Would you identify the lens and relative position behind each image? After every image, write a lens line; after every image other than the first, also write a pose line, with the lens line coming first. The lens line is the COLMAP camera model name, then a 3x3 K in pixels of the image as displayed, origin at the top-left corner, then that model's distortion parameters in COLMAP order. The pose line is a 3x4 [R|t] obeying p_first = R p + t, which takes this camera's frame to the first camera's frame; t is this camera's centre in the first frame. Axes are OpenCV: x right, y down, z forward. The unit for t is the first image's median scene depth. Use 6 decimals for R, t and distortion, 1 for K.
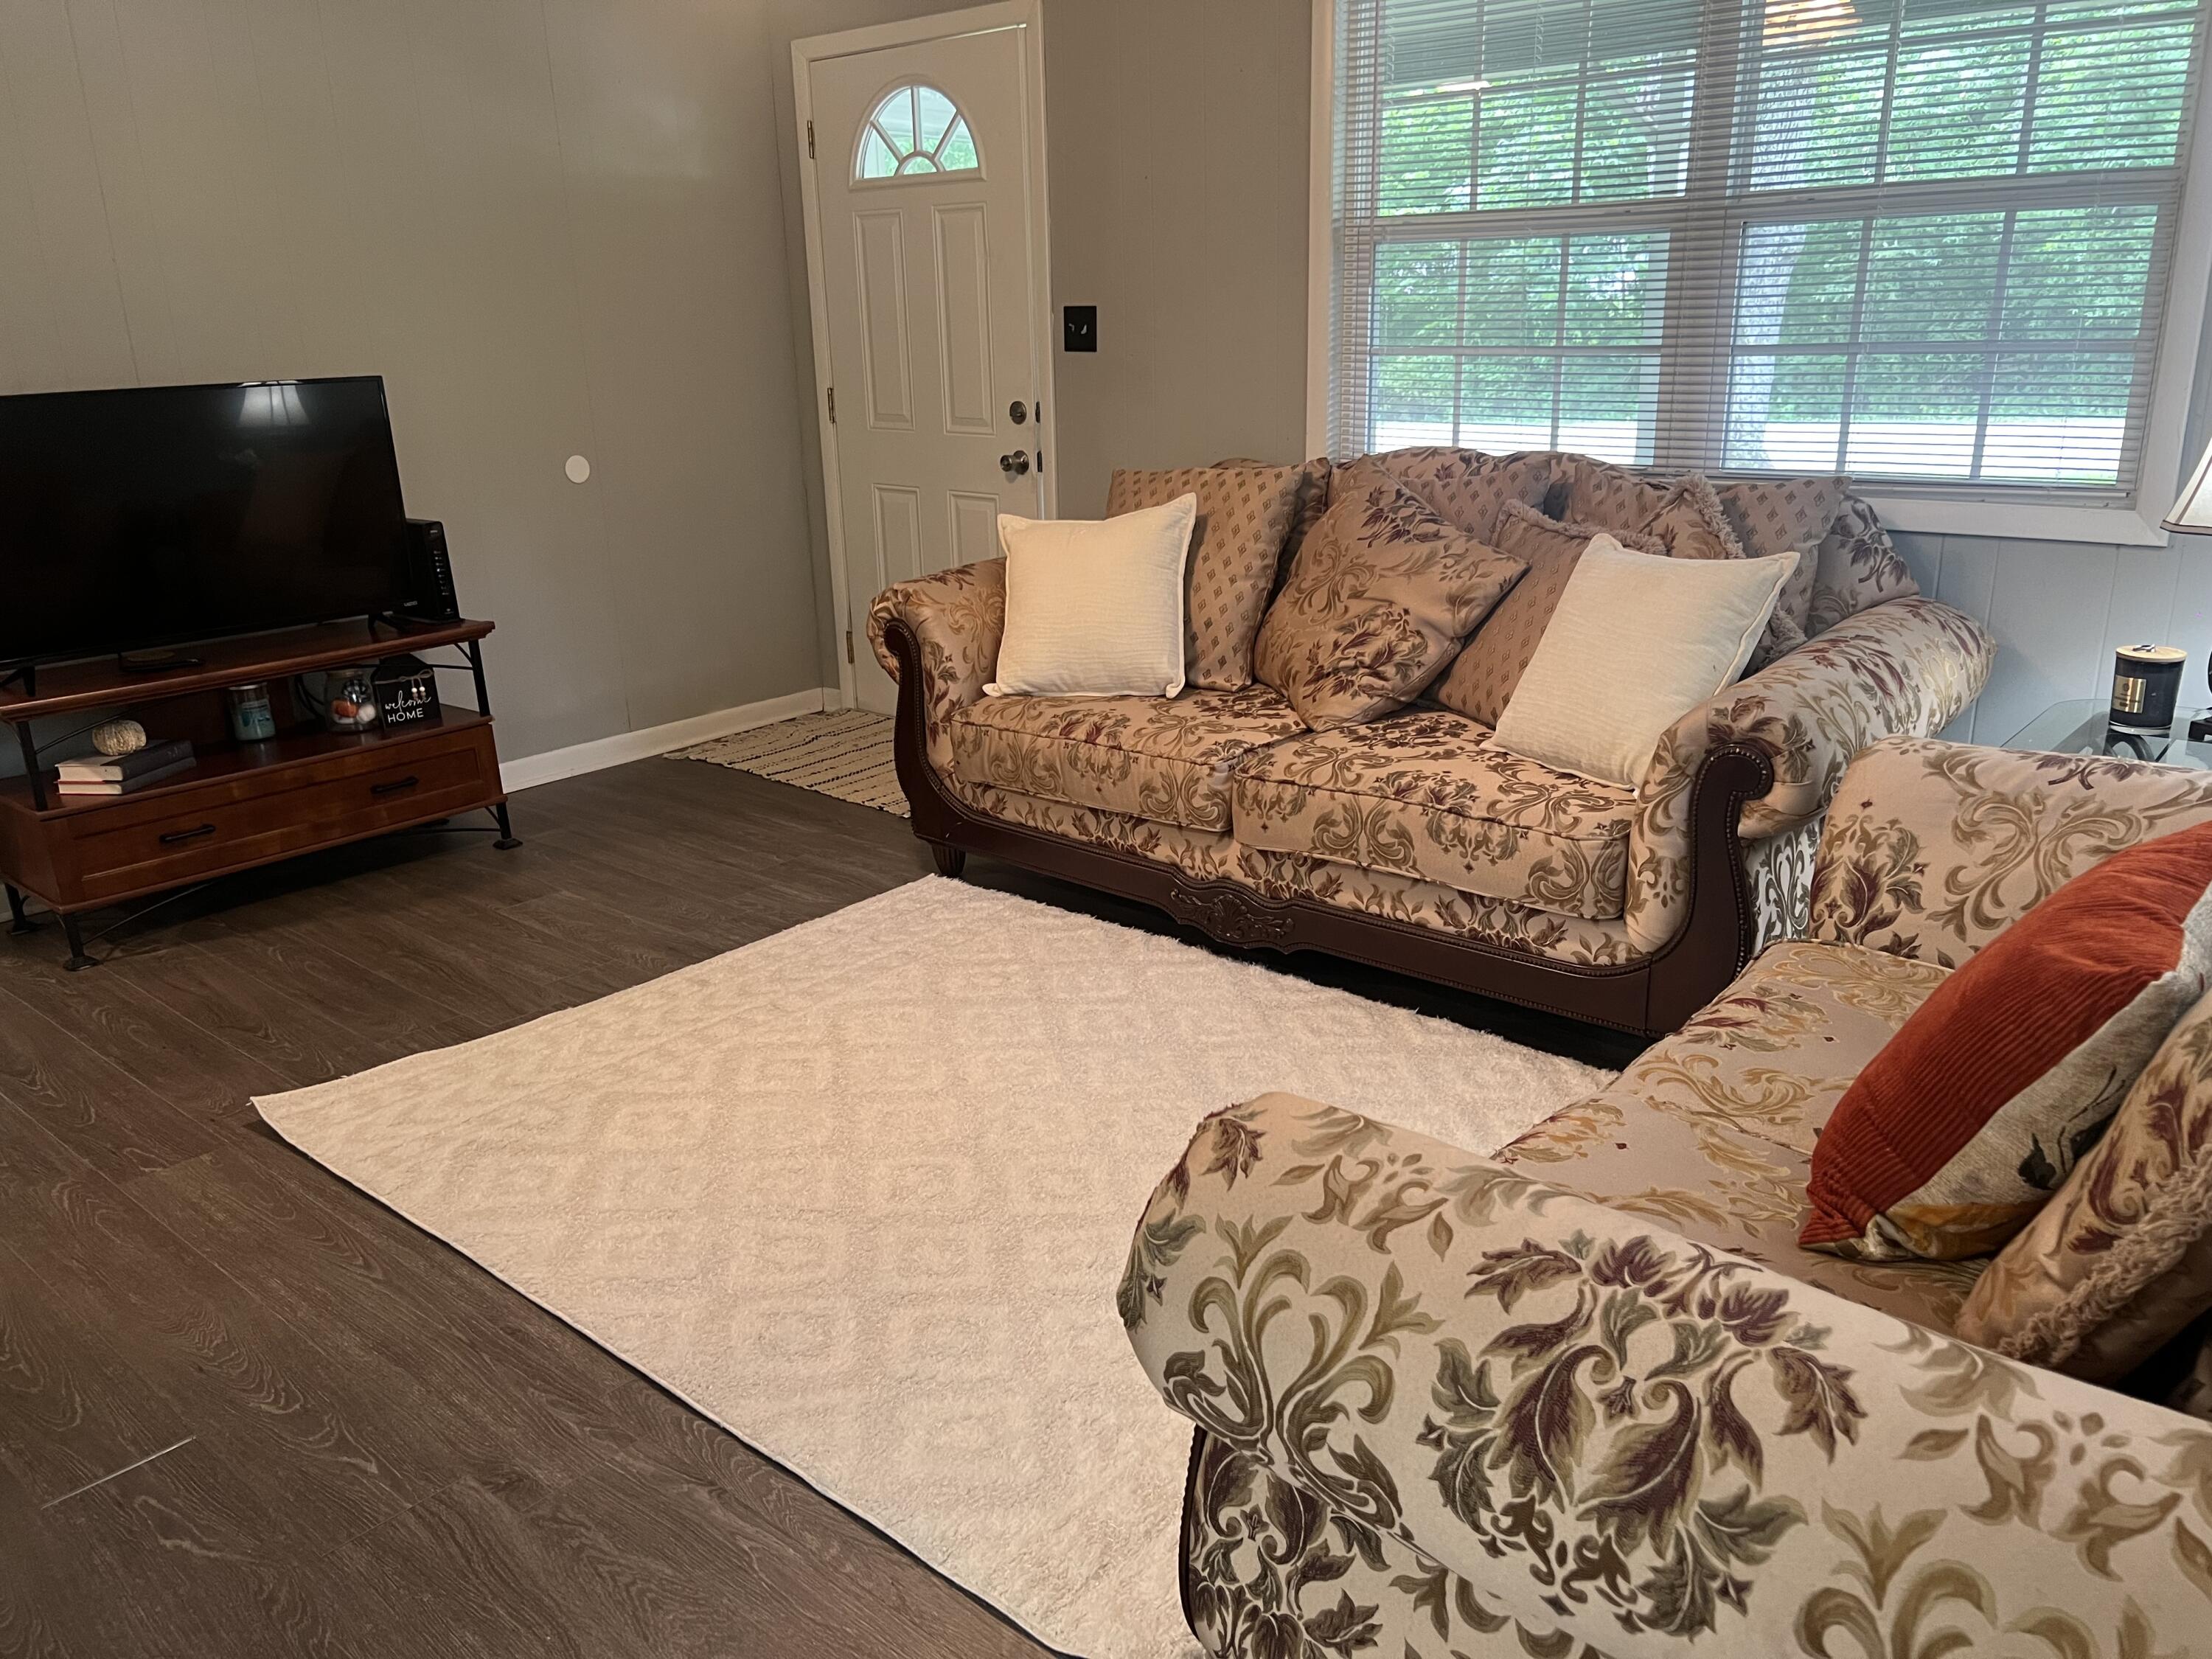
lens RADIAL K [[1673.5, 0, 1102.0], [0, 1673.5, 861.6], [0, 0, 1]] dist [0.069915, -0.073183]
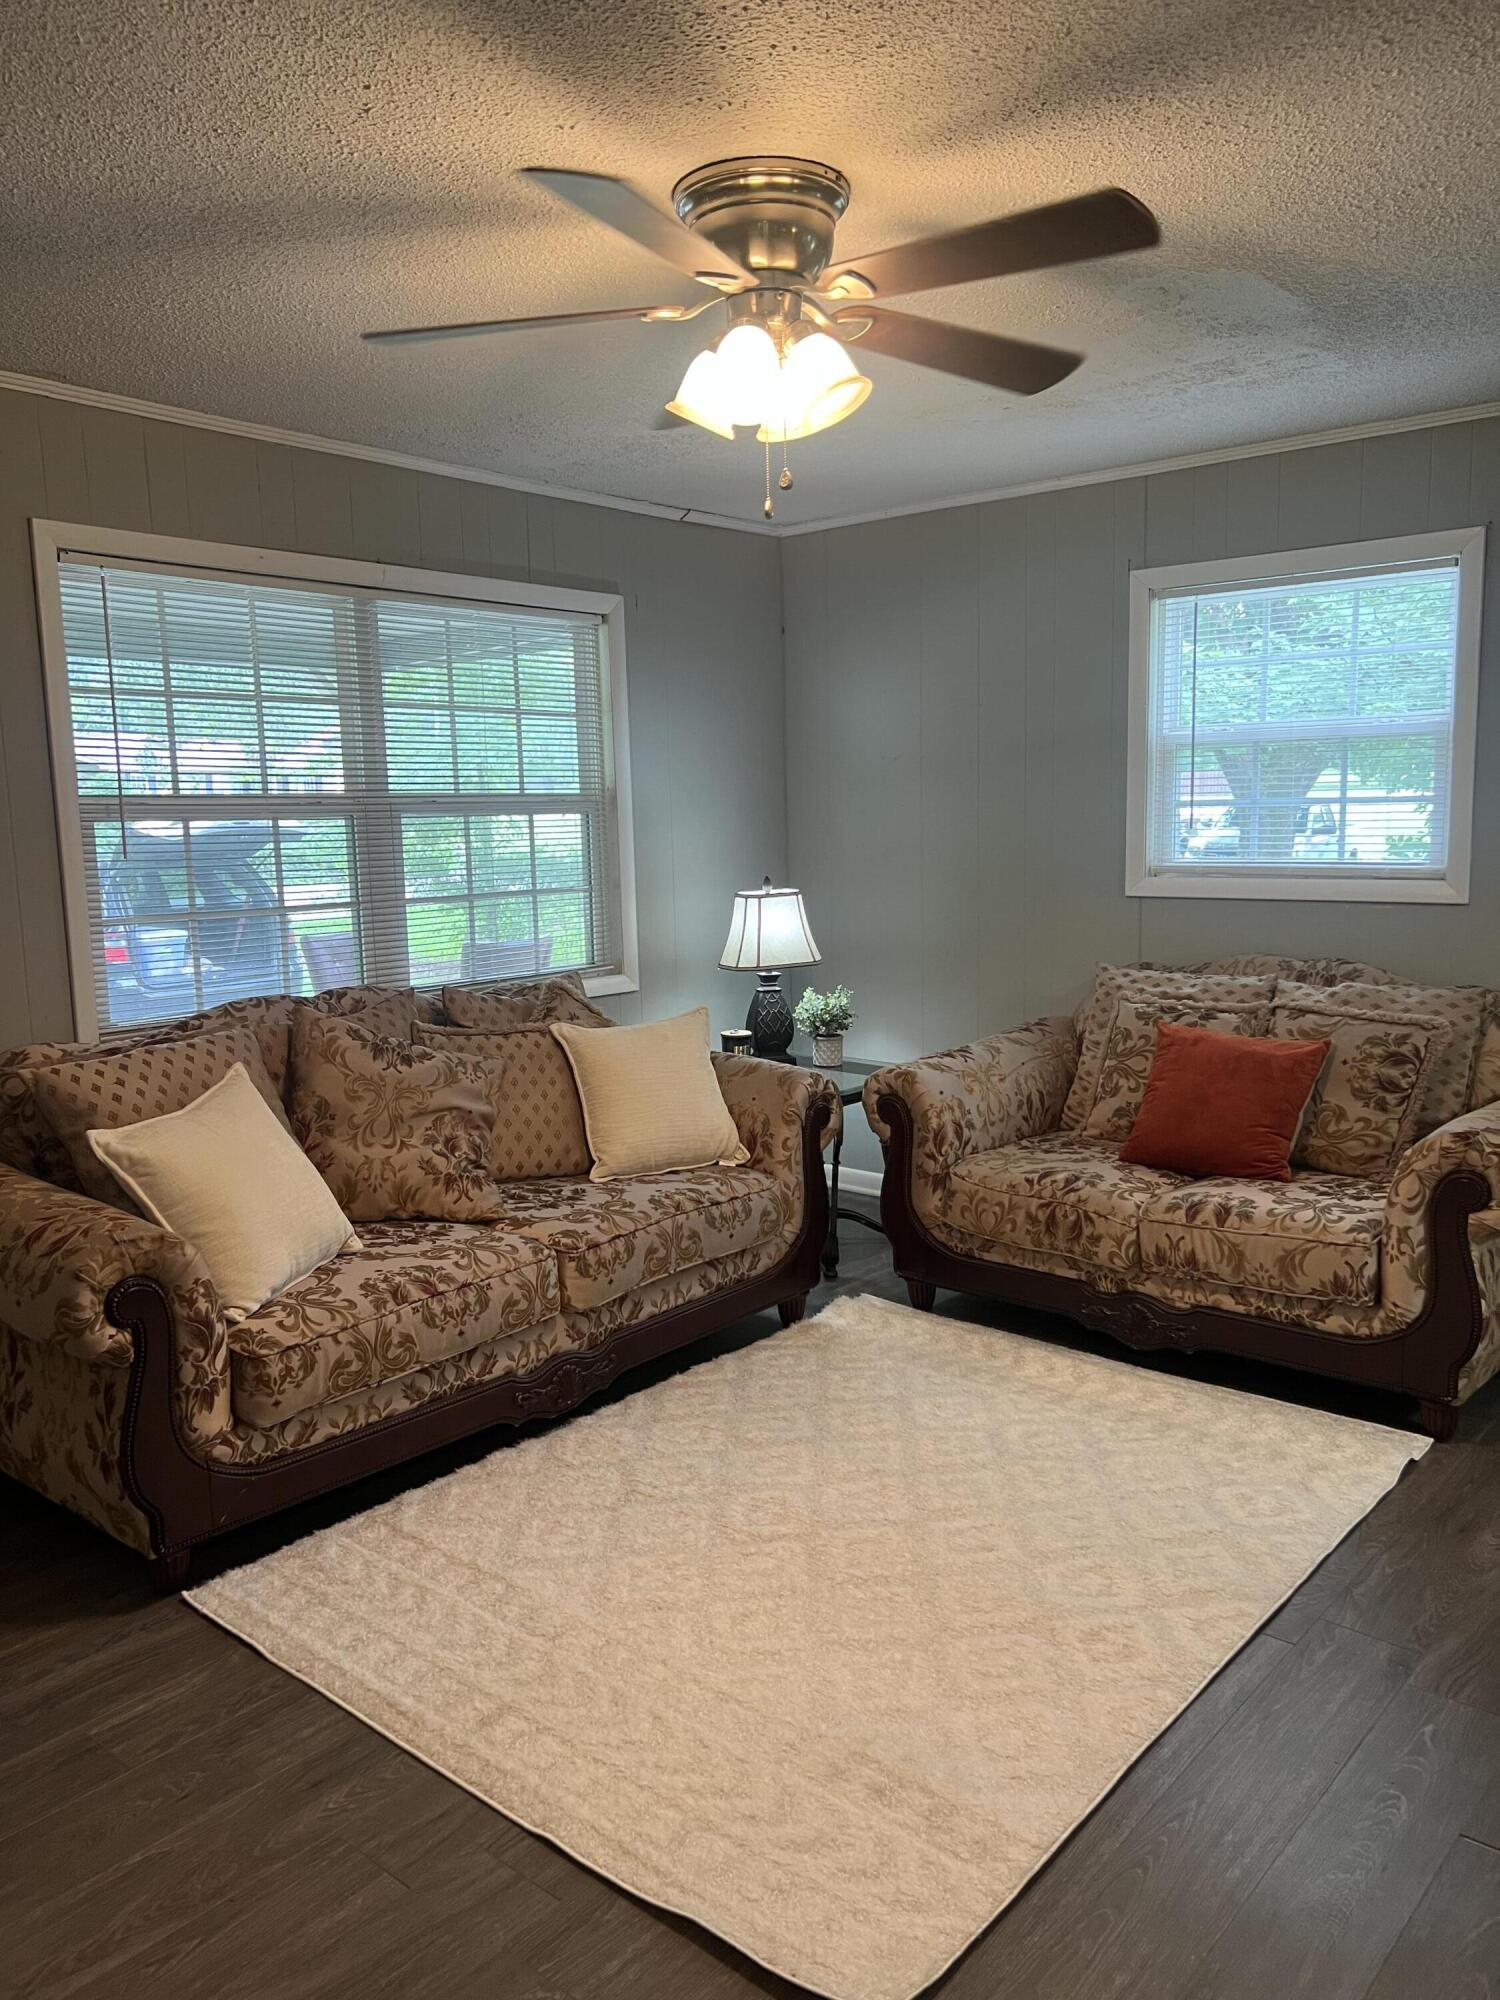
lens RADIAL K [[1513.1, 0, 750.0], [0, 1513.1, 1000.0], [0, 0, 1]] dist [0.069915, -0.073183]
pose [[-0.048155, -0.093653, 0.994440, -0.974328], [0.327594, 0.939044, 0.104299, -0.292438], [-0.943591, 0.330795, -0.014539, 0.862991]]
